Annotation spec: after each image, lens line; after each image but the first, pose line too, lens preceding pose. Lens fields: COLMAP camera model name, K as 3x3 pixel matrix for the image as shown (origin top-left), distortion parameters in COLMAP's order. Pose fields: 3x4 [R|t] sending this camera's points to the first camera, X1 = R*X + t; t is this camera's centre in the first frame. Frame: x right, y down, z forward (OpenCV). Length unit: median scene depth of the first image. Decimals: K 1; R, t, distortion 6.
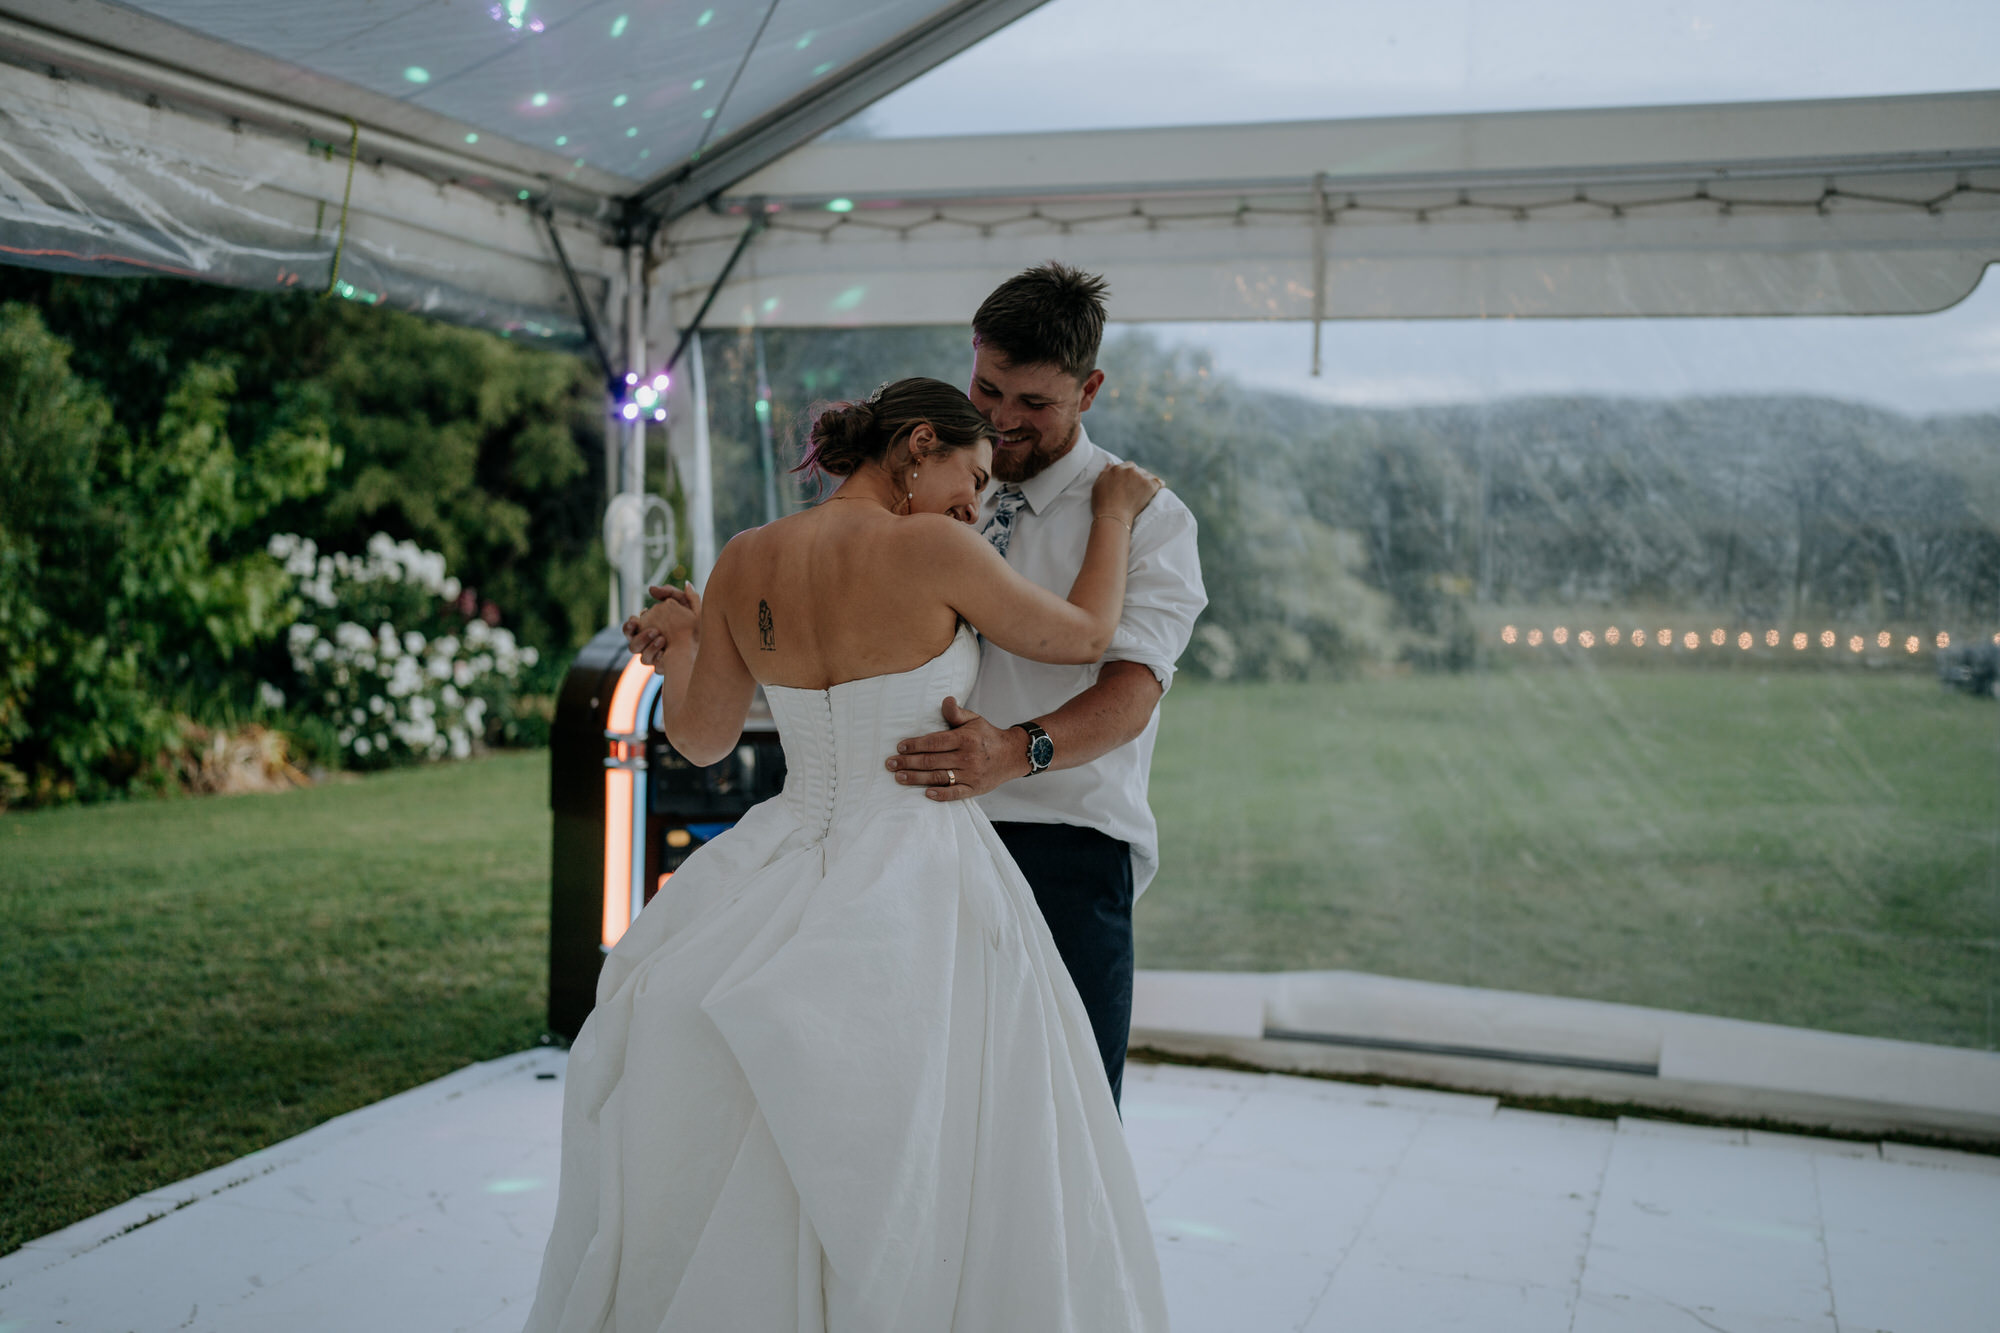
lens RADIAL K [[2009.0, 0, 1000.0], [0, 2009.0, 666.5], [0, 0, 1]] dist [-0.104247, 0.135054]
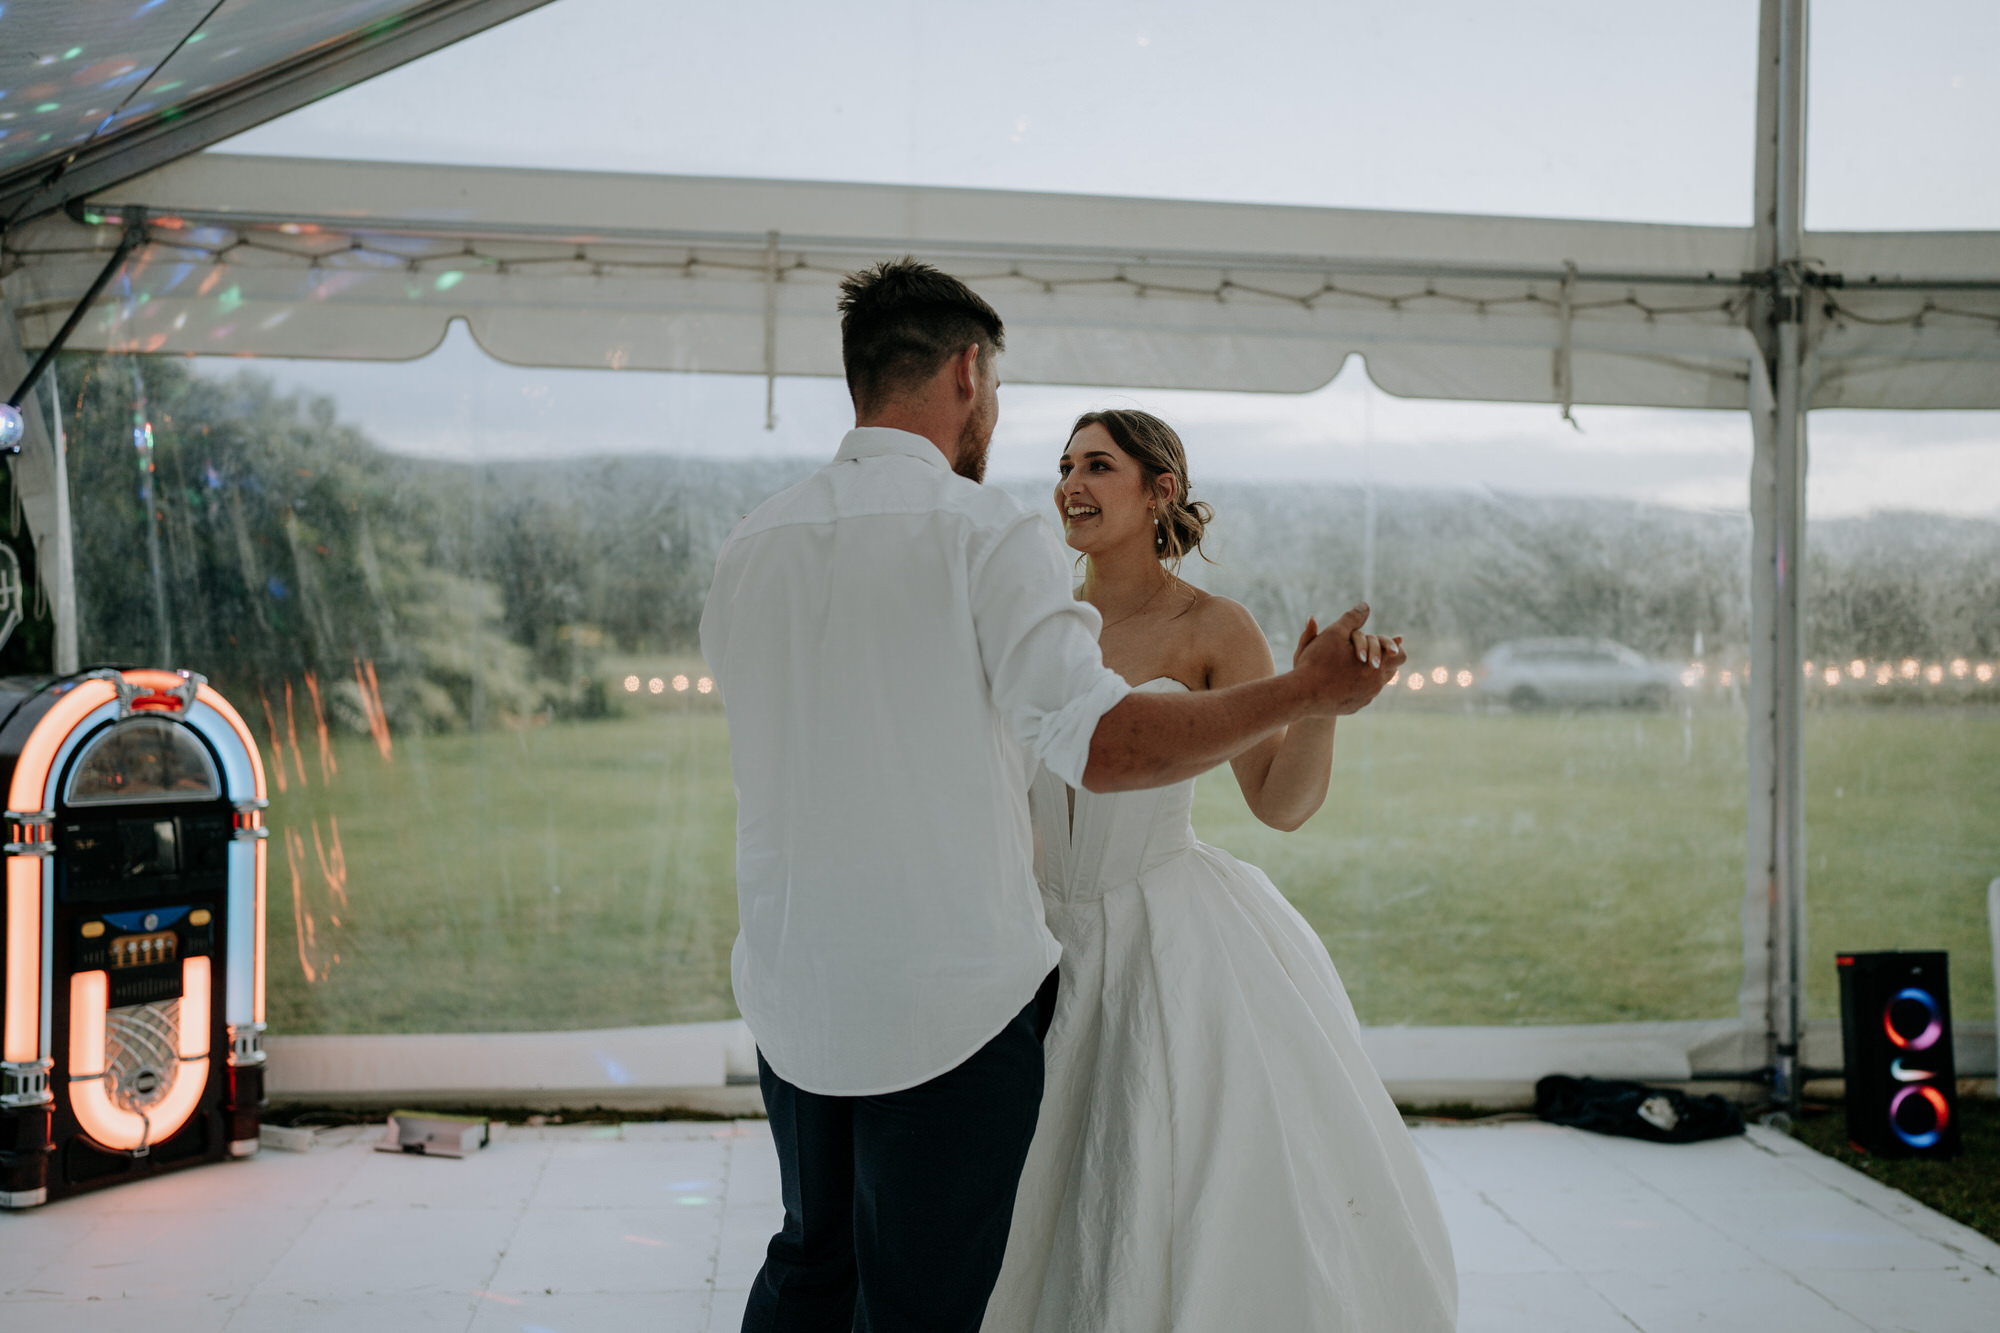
lens RADIAL K [[1989.3, 0, 1002.3], [0, 1989.3, 707.3], [0, 0, 1]] dist [-0.099772, 0.136983]
pose [[0.886557, -0.025443, 0.461919, -0.204193], [0.027589, 0.999617, 0.002110, -0.002849], [-0.461796, 0.010873, 0.886920, 0.050235]]
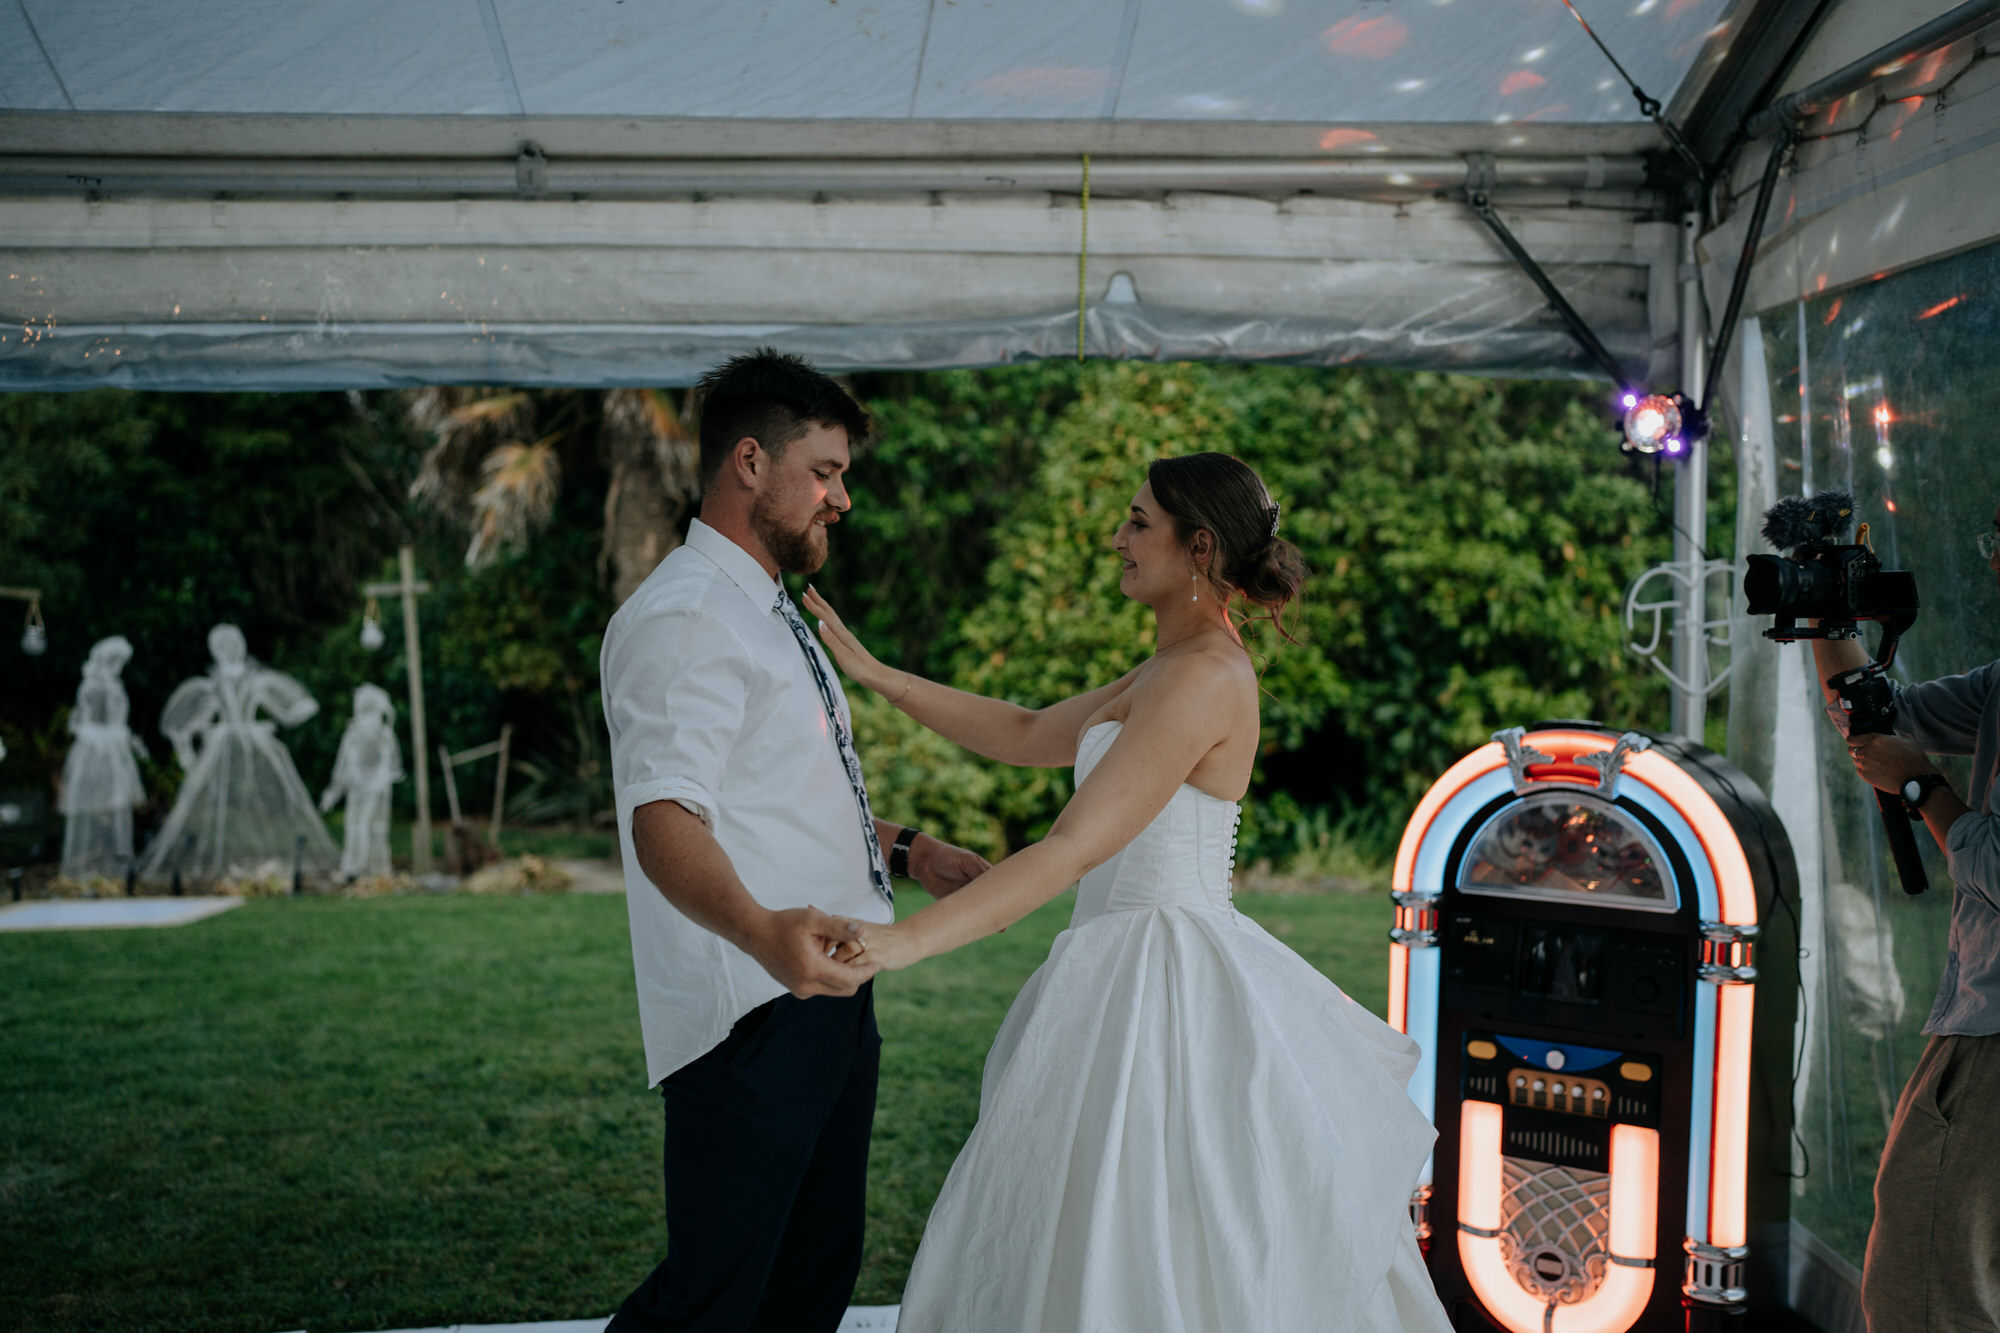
lens RADIAL K [[2009.0, 0, 1000.0], [0, 2009.0, 666.5], [0, 0, 1]] dist [-0.104247, 0.135054]
pose [[0.380989, 0.003117, -0.924574, 0.431555], [-0.036056, 0.999284, -0.011489, -0.035902], [0.923876, 0.037714, 0.380828, 0.576791]]
